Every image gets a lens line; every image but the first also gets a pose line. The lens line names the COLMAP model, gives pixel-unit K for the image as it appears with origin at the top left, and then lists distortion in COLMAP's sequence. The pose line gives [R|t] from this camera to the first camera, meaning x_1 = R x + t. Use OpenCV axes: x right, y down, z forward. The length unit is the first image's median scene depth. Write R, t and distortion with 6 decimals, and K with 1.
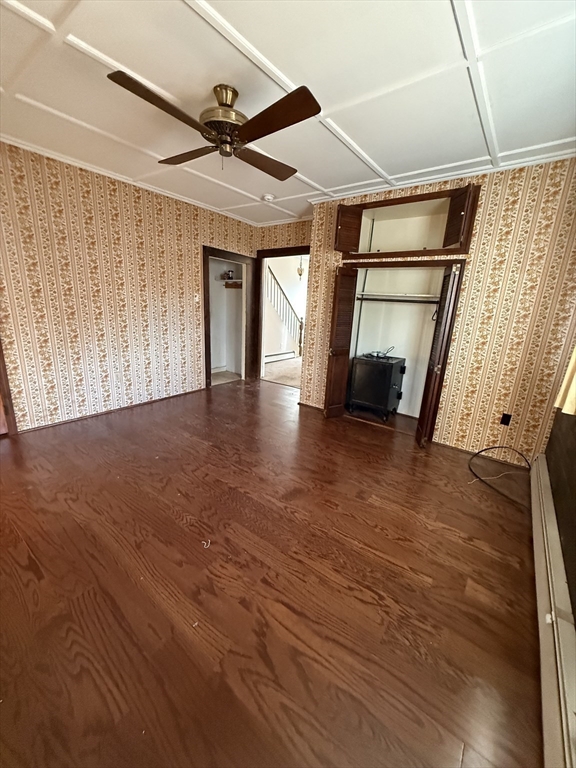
lens RADIAL K [[305.5, 0, 287.9], [0, 305.5, 382.5], [0, 0, 1]] dist [-0.006268, 0.000716]
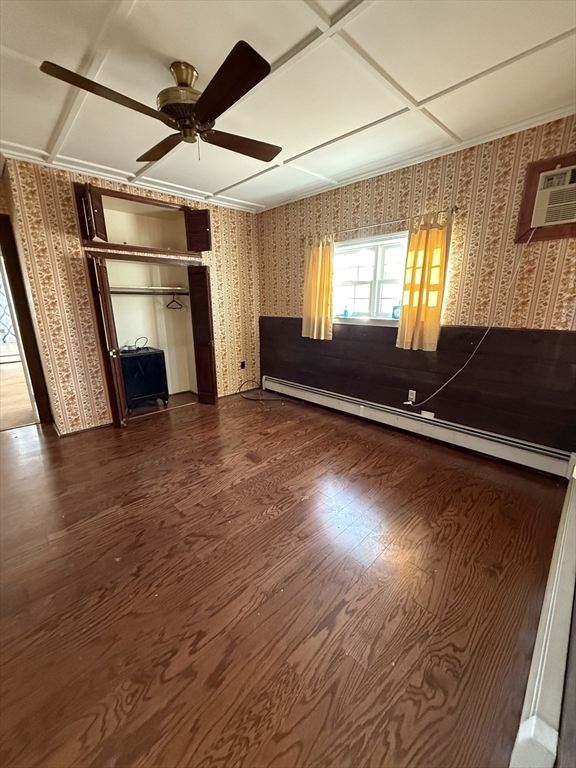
lens RADIAL K [[305.5, 0, 287.9], [0, 305.5, 383.9], [0, 0, 1]] dist [-0.006268, 0.000716]
pose [[0.148712, -0.308068, 0.939670, -0.785205], [0.259680, 0.929053, 0.263490, -0.148035], [-0.954176, 0.204829, 0.218160, 0.421950]]
